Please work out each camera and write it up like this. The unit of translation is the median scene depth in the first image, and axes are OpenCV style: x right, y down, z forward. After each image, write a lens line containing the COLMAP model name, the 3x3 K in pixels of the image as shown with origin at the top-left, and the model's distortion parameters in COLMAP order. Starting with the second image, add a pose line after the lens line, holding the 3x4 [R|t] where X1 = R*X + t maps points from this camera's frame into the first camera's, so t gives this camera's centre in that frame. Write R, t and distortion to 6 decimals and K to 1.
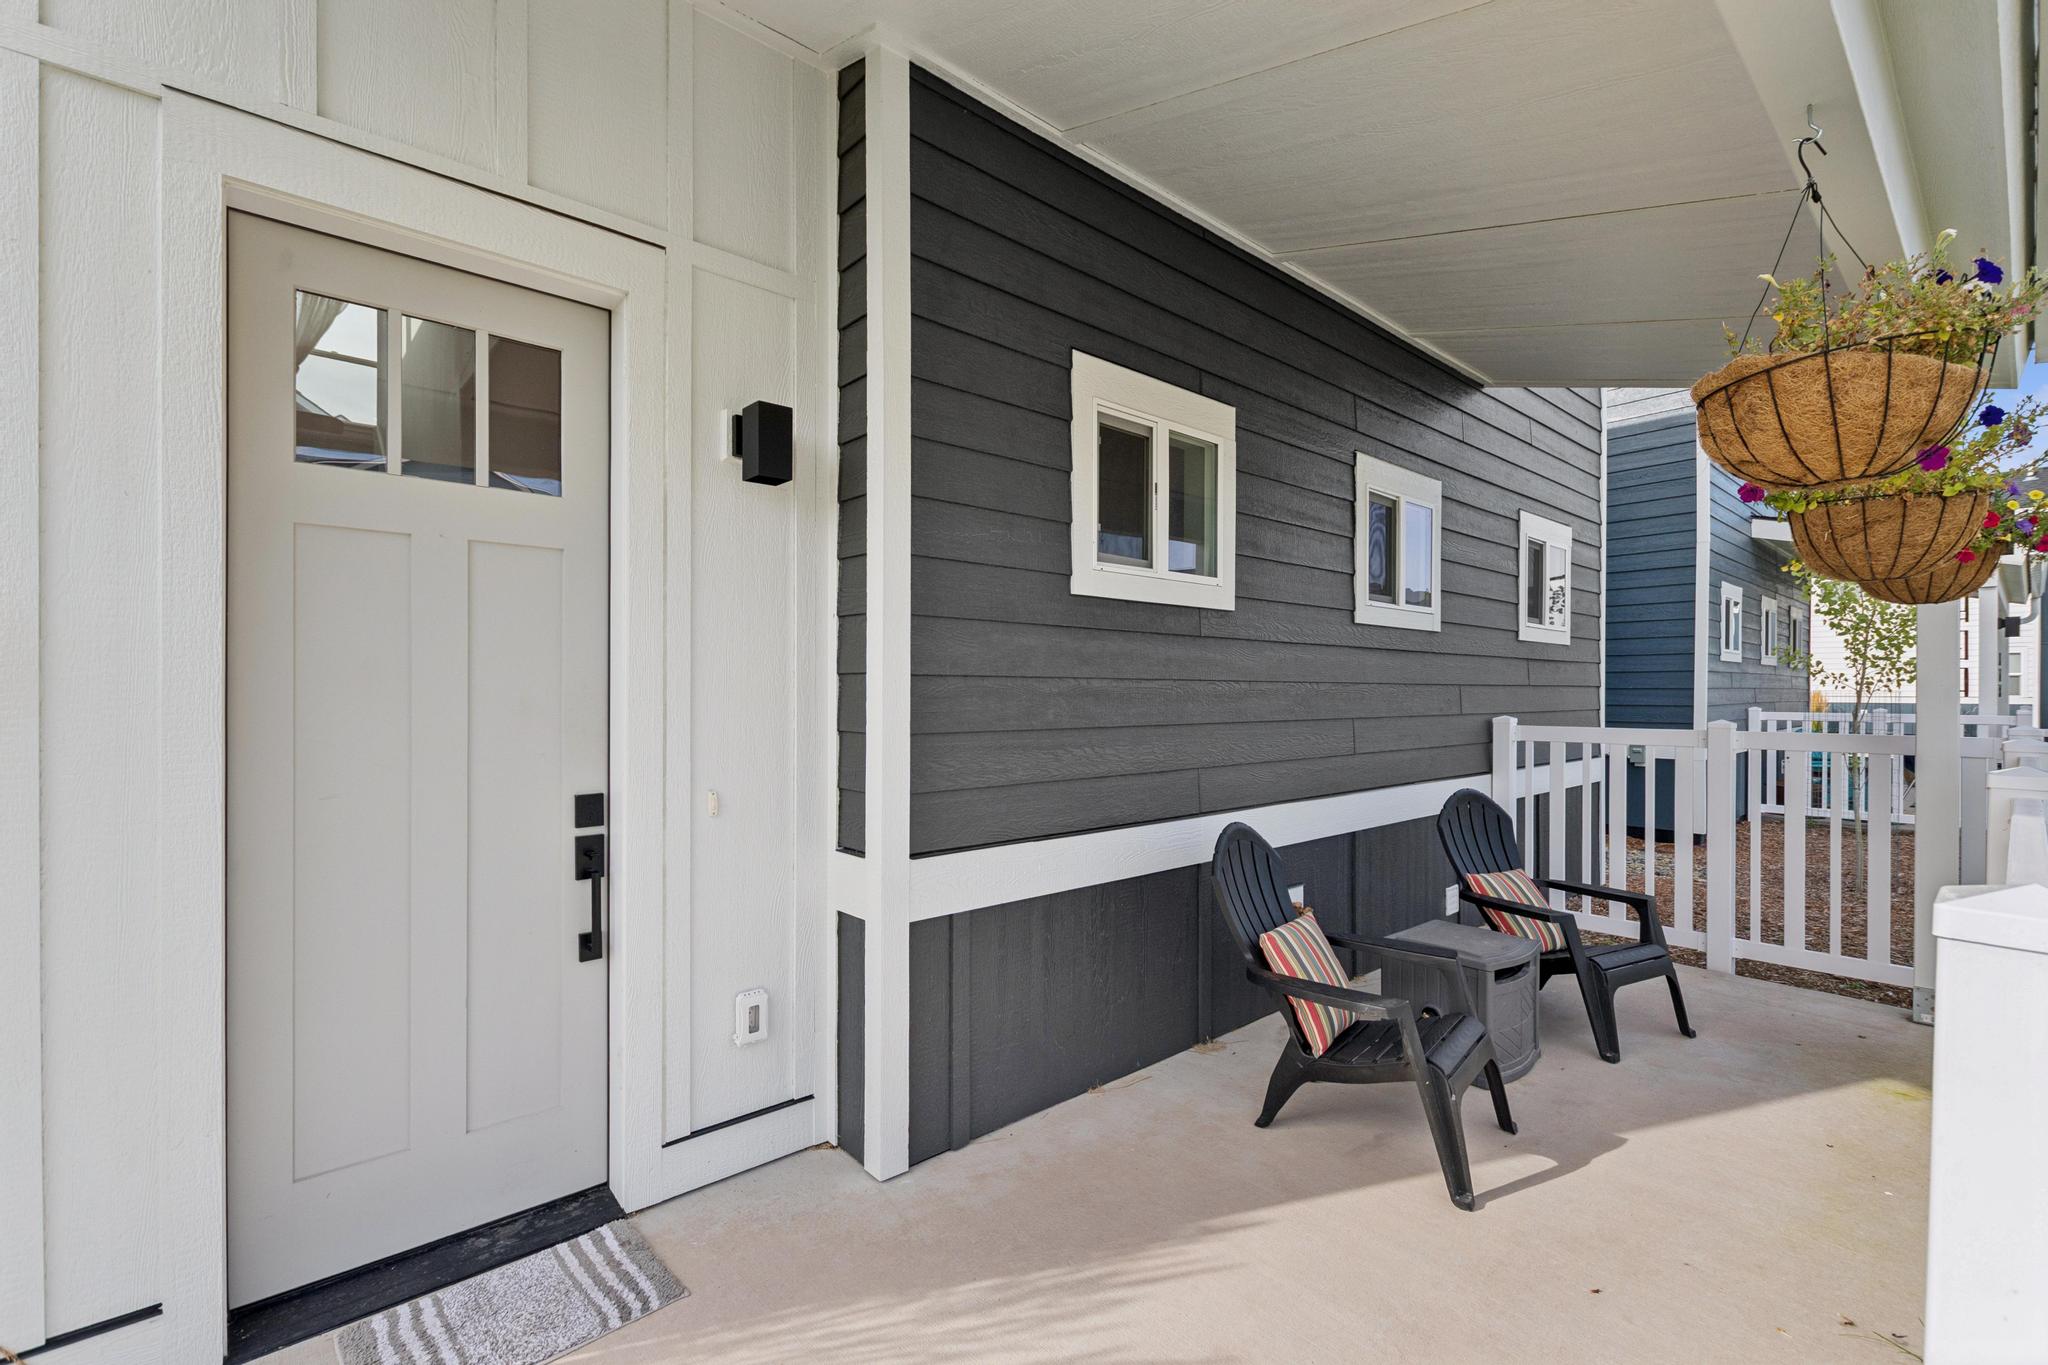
lens RADIAL K [[894.3, 0, 1024.0], [0, 894.3, 682.5], [0, 0, 1]] dist [-0.000219, -0.000099]
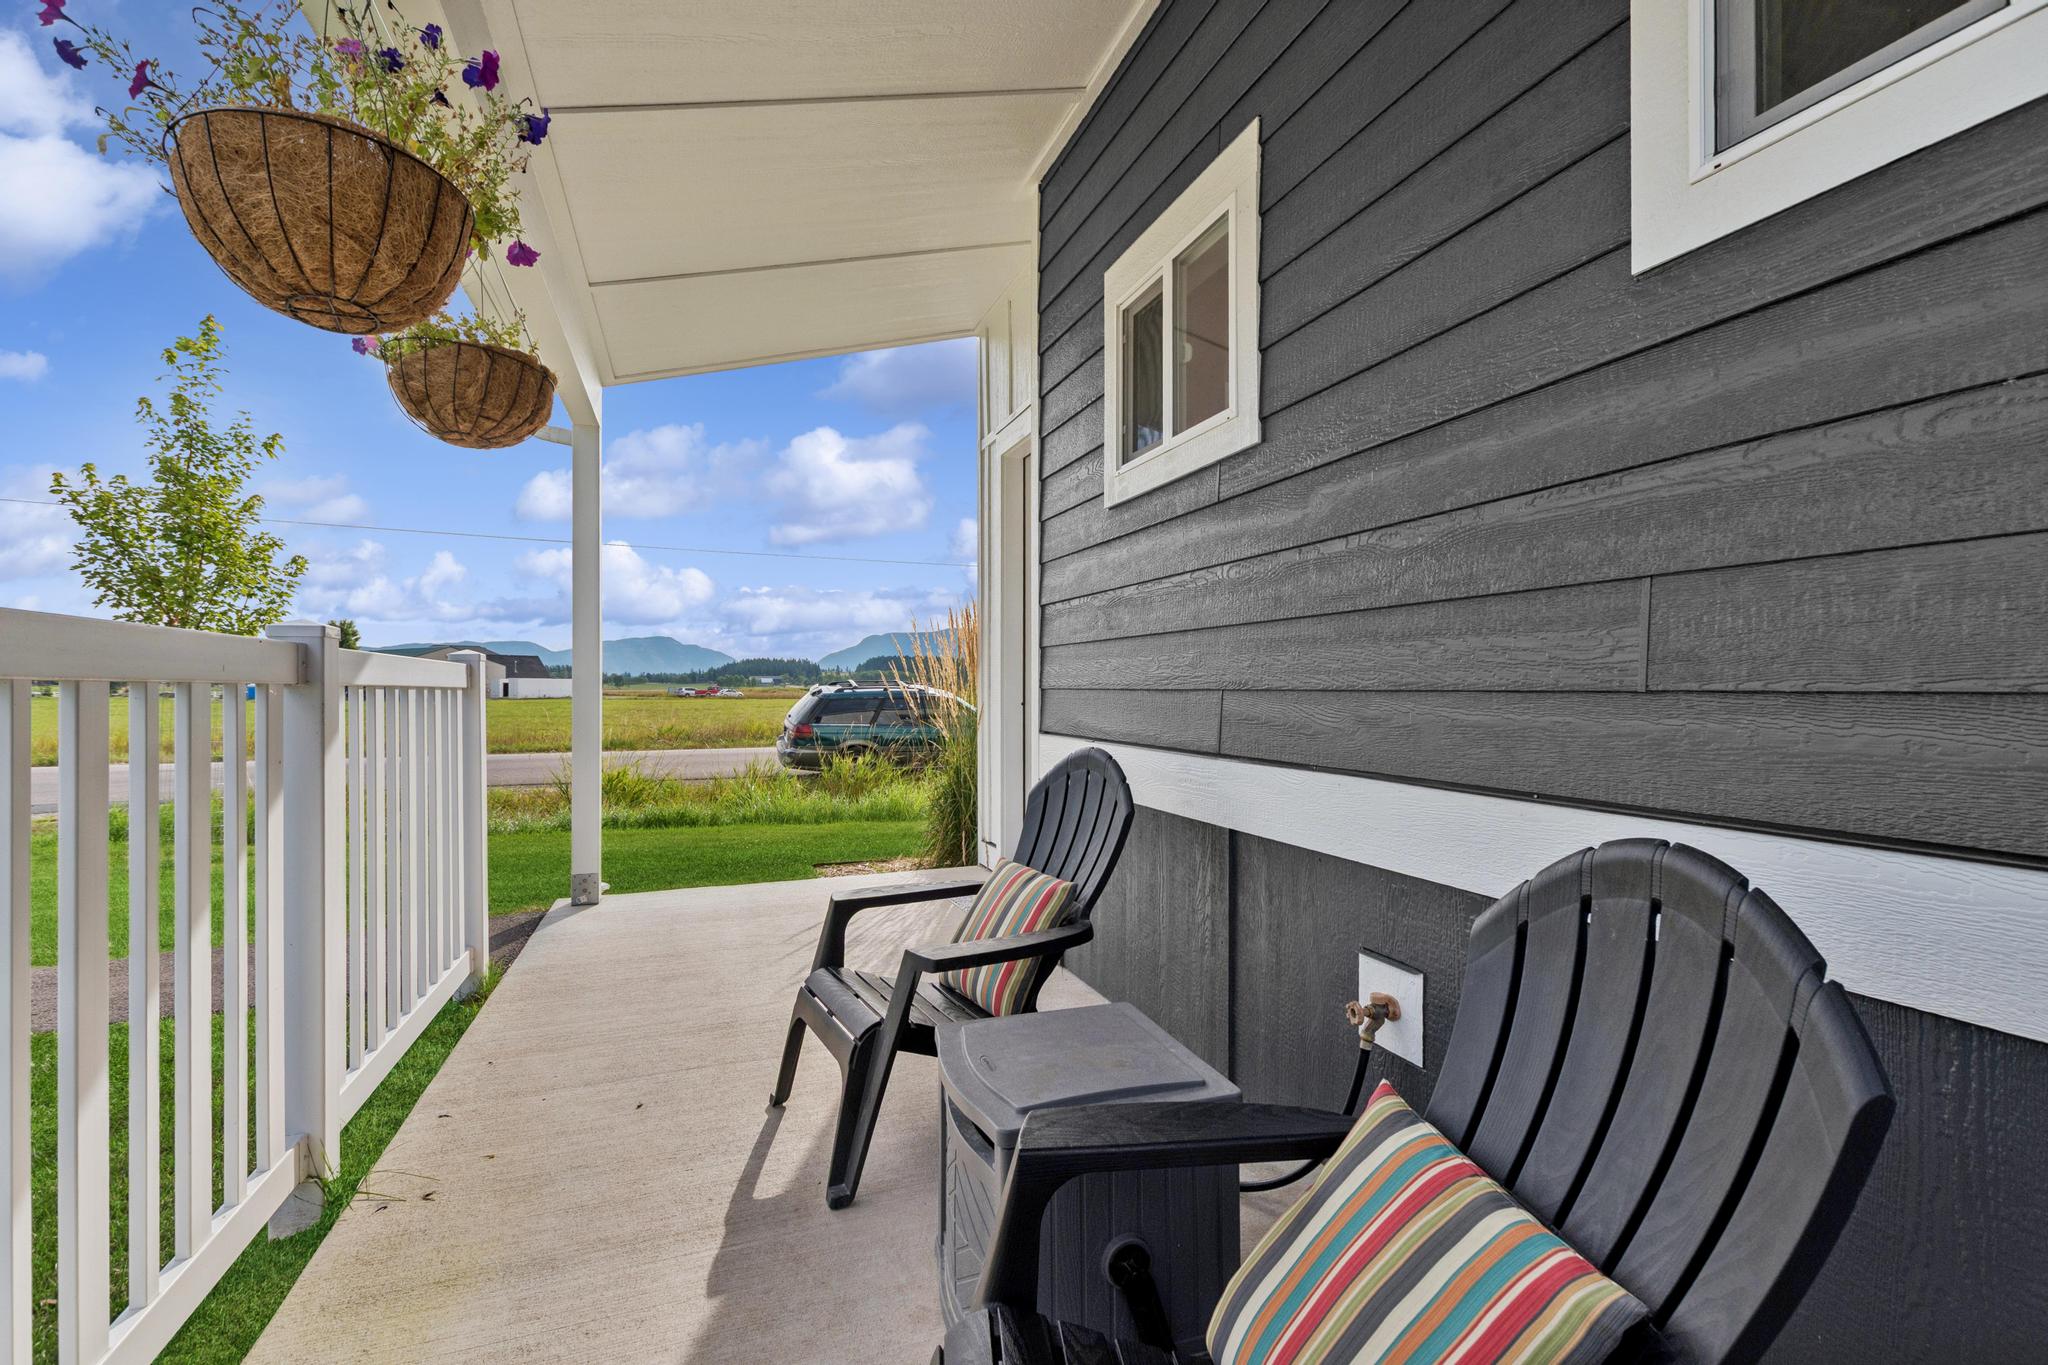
lens RADIAL K [[894.3, 0, 1024.0], [0, 894.3, 682.5], [0, 0, 1]] dist [-0.000219, -0.000099]
pose [[-0.370687, -0.004250, -0.928748, 0.892633], [-0.003202, 0.999989, -0.003298, 0.091260], [0.928752, 0.001752, -0.370697, 1.100298]]
